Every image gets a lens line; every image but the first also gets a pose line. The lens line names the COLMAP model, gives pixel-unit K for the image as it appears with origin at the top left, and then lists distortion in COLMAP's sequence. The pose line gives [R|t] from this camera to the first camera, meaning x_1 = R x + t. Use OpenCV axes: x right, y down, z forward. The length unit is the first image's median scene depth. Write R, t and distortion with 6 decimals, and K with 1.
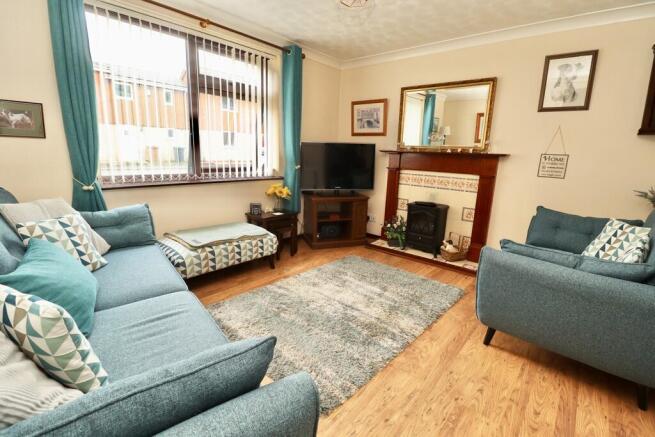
lens RADIAL K [[299.4, 0, 332.0], [0, 299.4, 208.6], [0, 0, 1]] dist [0.011599, -0.018343]
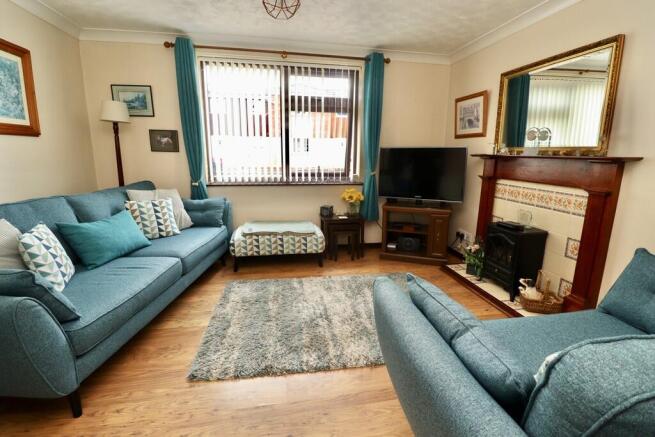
lens RADIAL K [[299.4, 0, 332.0], [0, 299.4, 208.6], [0, 0, 1]] dist [0.011599, -0.018343]
pose [[0.782492, 0.087739, -0.616448, 0.448305], [-0.102350, 0.994680, 0.011654, -0.022770], [0.614191, 0.053974, 0.787309, 0.156710]]
